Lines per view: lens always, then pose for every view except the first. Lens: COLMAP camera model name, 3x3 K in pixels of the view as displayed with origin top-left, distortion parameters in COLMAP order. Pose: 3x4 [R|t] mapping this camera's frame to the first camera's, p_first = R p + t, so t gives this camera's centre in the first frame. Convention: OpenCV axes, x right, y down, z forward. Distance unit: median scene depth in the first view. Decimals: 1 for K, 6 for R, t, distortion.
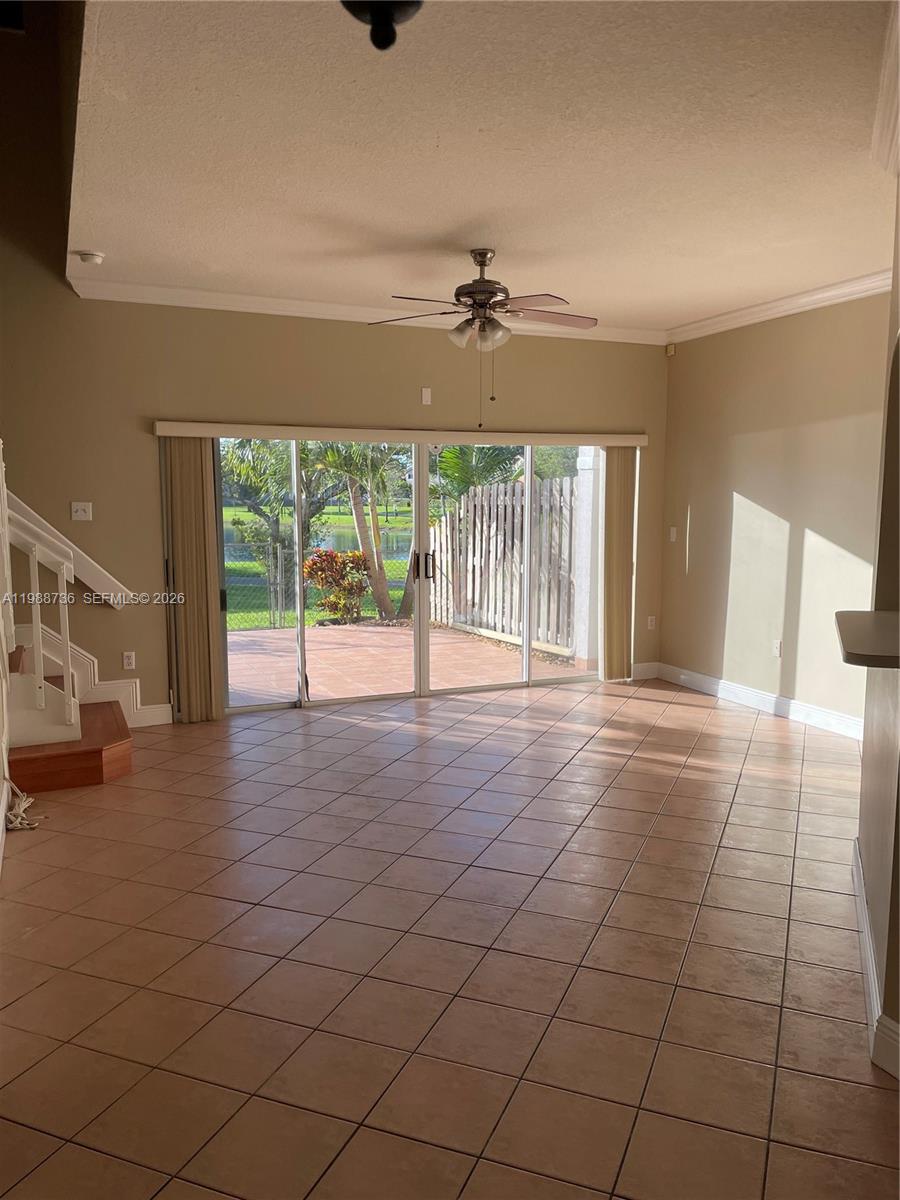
lens RADIAL K [[930.5, 0, 450.0], [0, 930.5, 600.0], [0, 0, 1]] dist [0.093156, 0.001463]
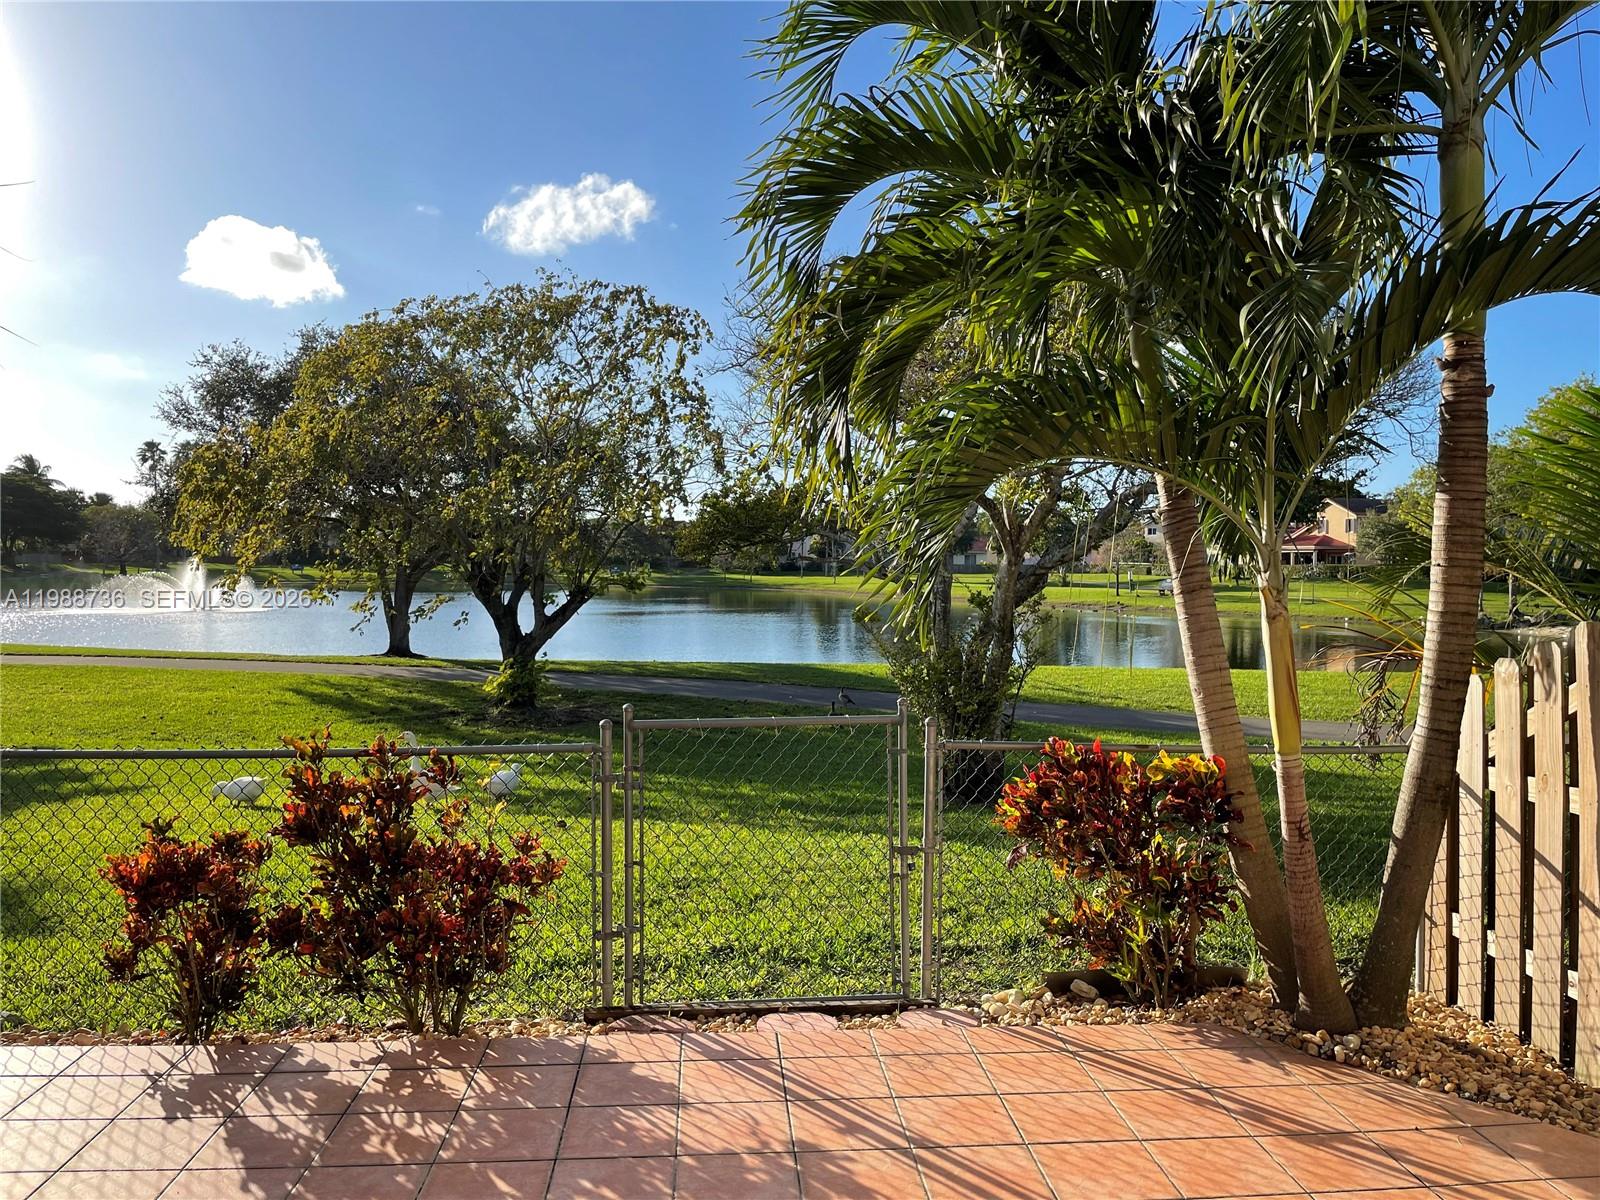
lens RADIAL K [[1240.6, 0, 800.0], [0, 1240.6, 600.0], [0, 0, 1]] dist [0.093156, 0.001463]
pose [[0.952346, 0.017703, -0.304506, -0.097280], [-0.041163, 0.996641, -0.070799, -0.066818], [0.302230, 0.079960, 0.949876, 0.581141]]
